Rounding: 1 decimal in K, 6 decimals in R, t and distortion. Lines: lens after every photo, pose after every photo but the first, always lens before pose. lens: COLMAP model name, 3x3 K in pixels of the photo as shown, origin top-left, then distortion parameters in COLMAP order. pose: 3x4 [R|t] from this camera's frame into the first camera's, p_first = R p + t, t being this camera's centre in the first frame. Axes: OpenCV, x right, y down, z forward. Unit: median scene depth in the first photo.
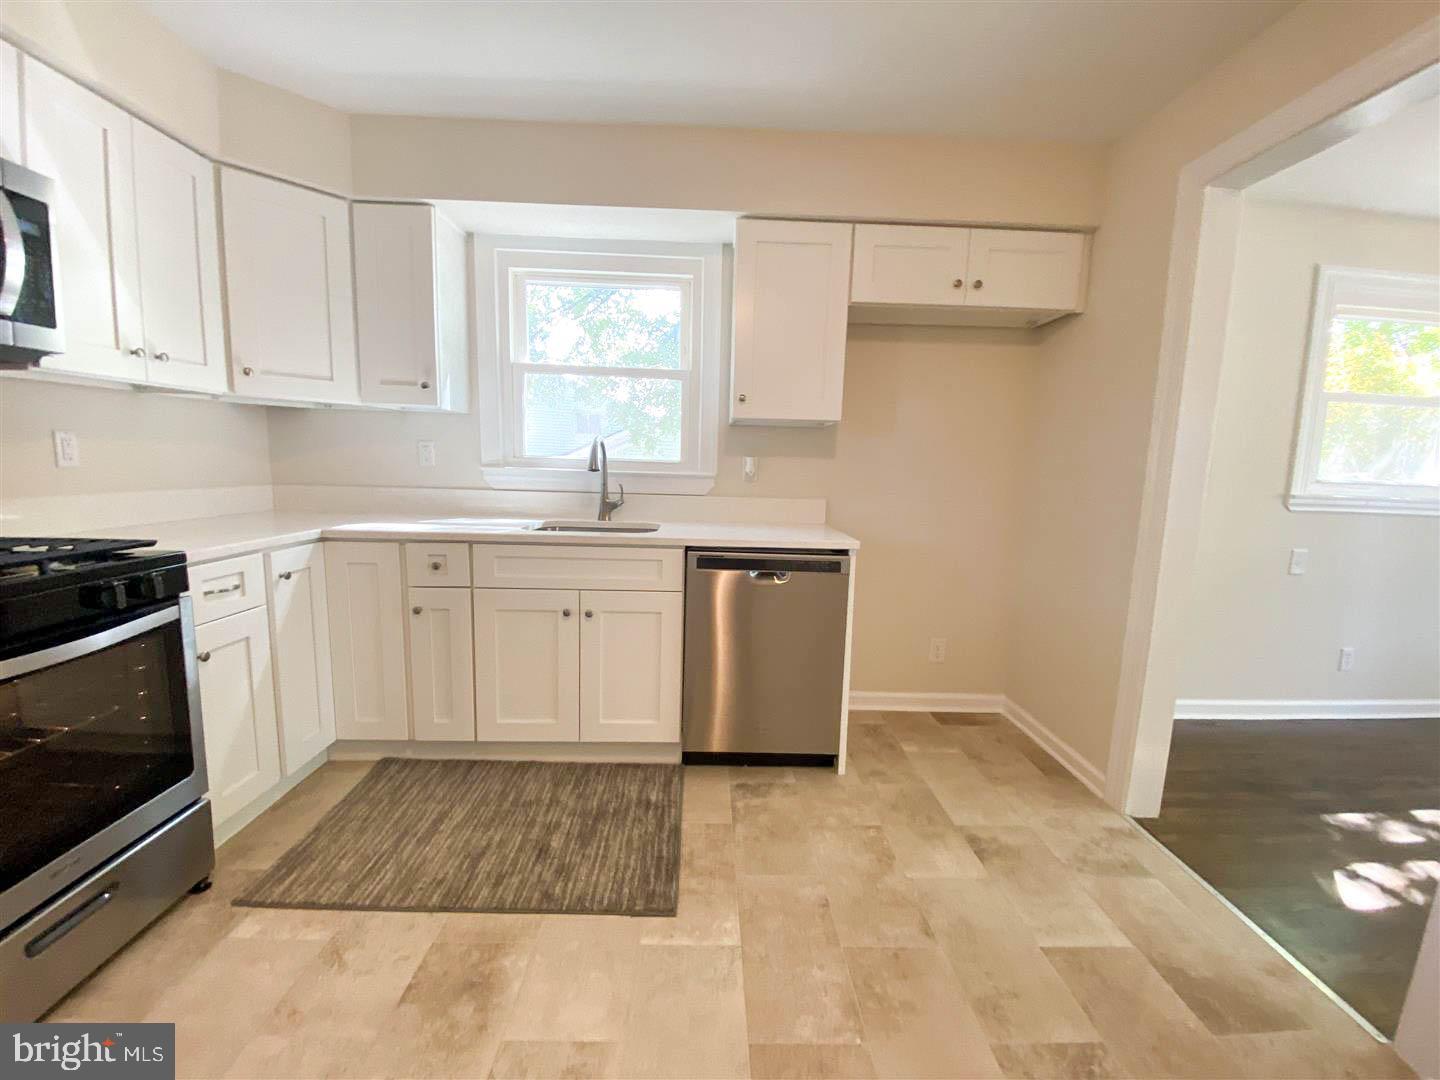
lens RADIAL K [[577.3, 0, 720.0], [0, 577.3, 540.0], [0, 0, 1]] dist [0.026954, -0.022128]
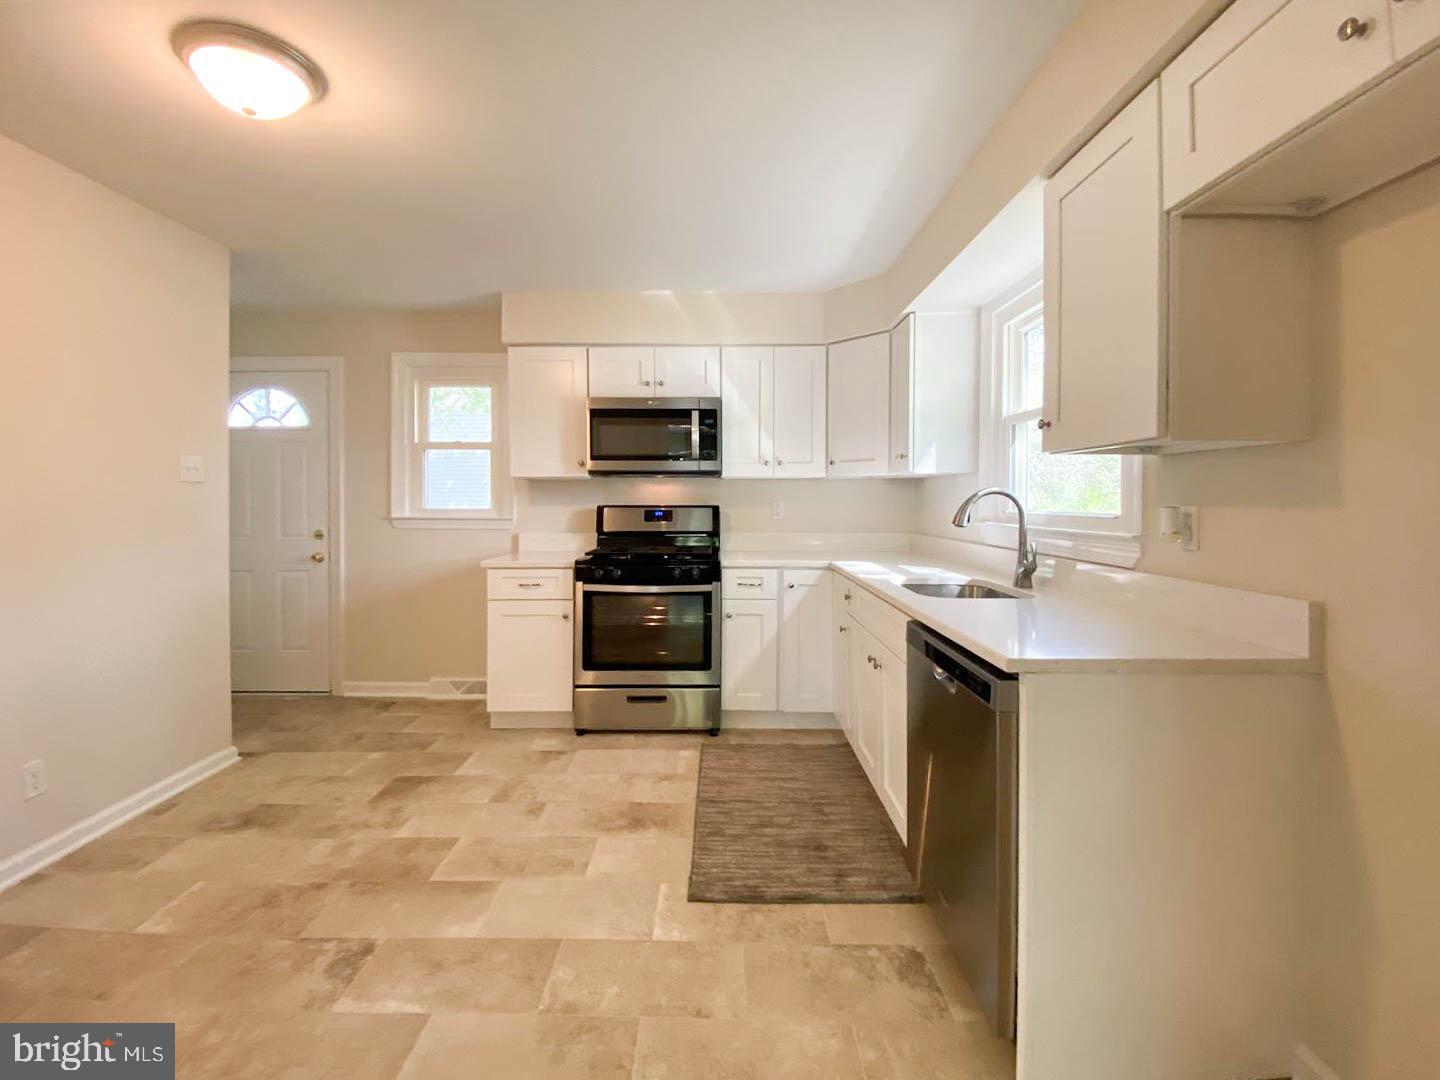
lens RADIAL K [[587.8, 0, 712.4], [0, 587.8, 504.7], [0, 0, 1]] dist [0.029213, -0.023979]
pose [[-0.016306, -0.021162, -0.999643, 0.844287], [-0.134238, 0.990771, -0.018785, -0.095948], [0.990815, 0.133884, -0.018997, 0.718376]]
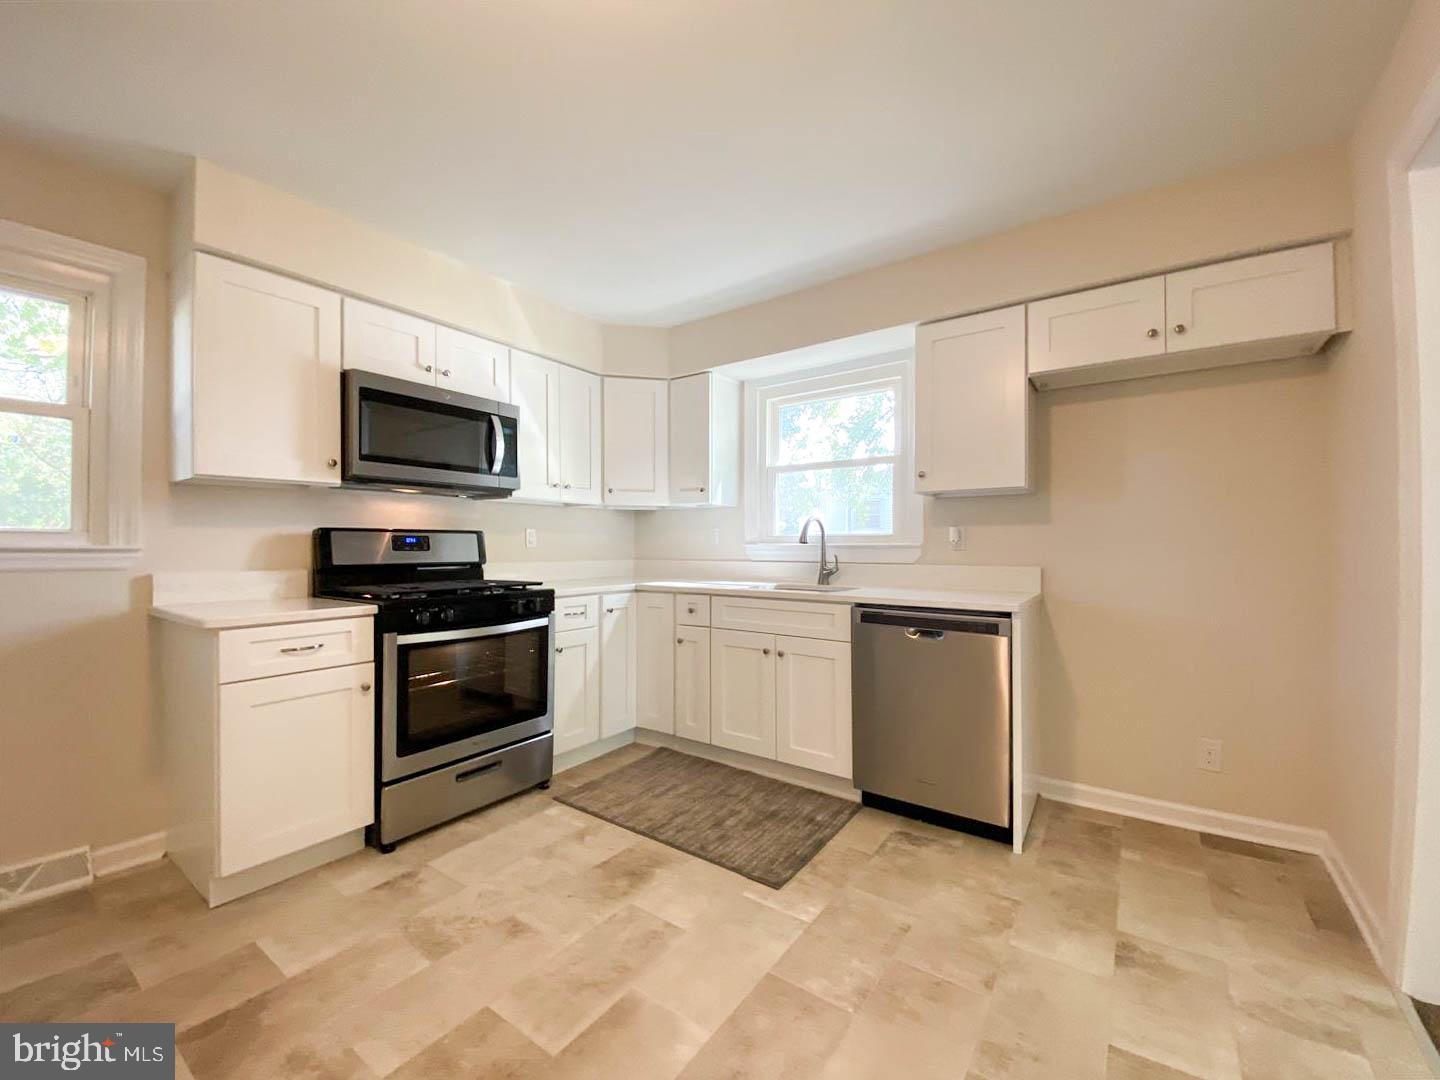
lens RADIAL K [[577.3, 0, 720.0], [0, 577.3, 540.0], [0, 0, 1]] dist [0.026954, -0.022128]
pose [[0.801975, -0.032654, -0.596464, 0.441371], [-0.057197, 0.989719, -0.131087, 0.055859], [0.594613, 0.139245, 0.791863, -0.122505]]
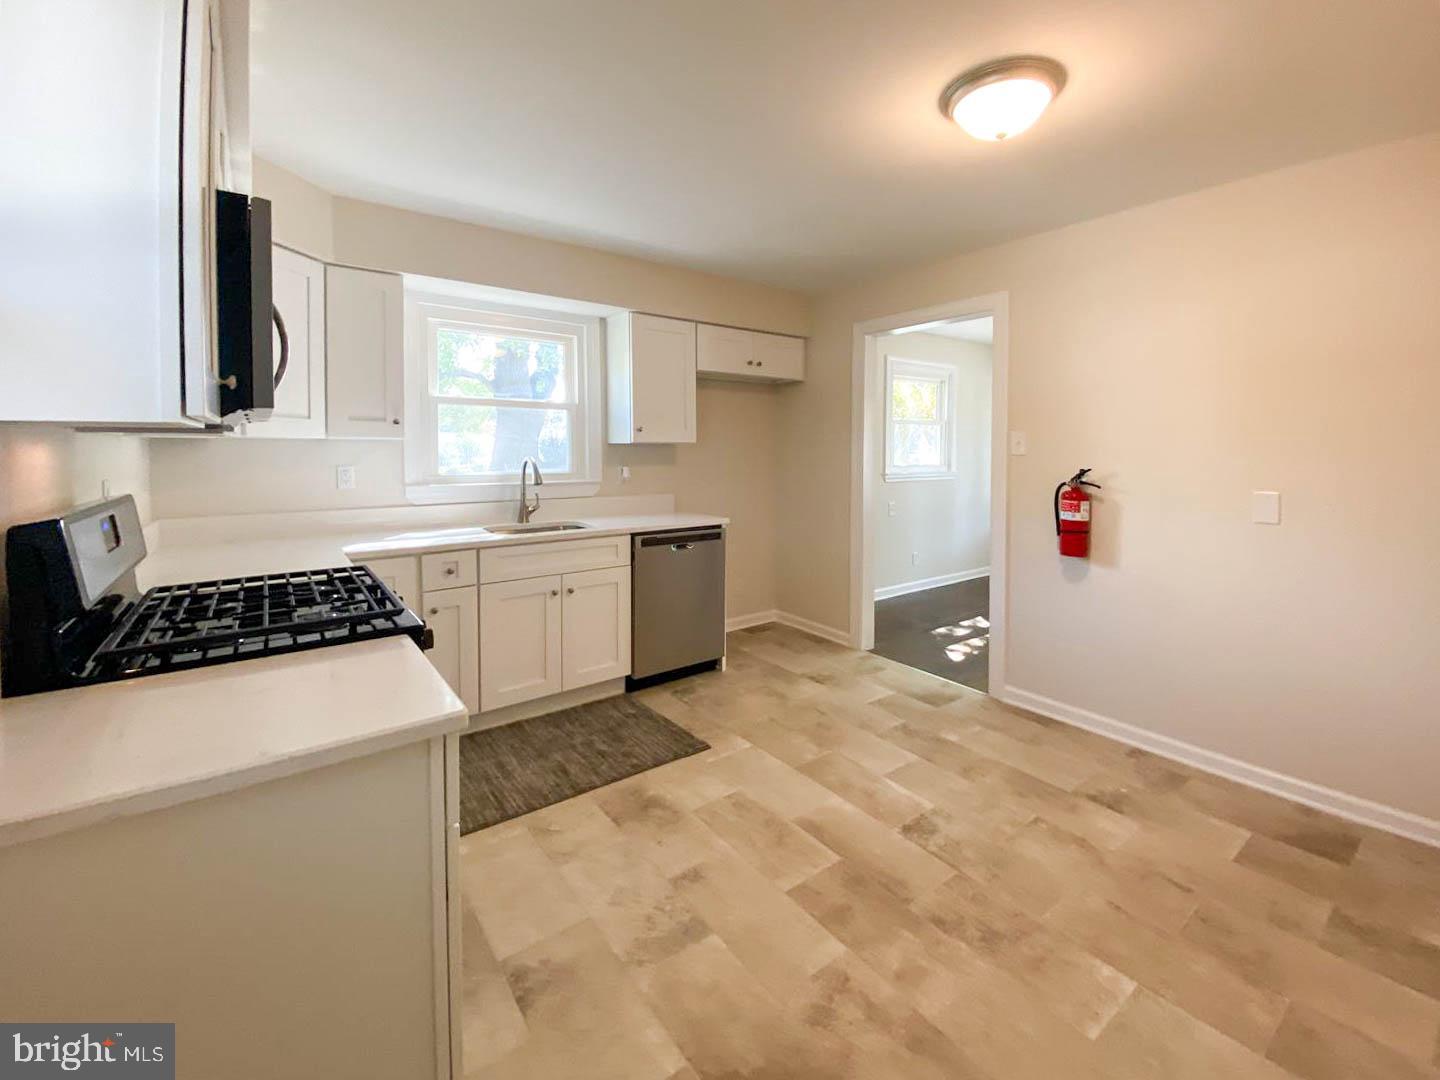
lens RADIAL K [[598.0, 0, 710.2], [0, 598.0, 480.6], [0, 0, 1]] dist [0.030126, -0.024893]
pose [[0.827598, -0.058480, 0.558266, -0.748860], [0.100256, 0.993966, -0.044503, -0.034651], [-0.552295, 0.092800, 0.828468, -0.381005]]
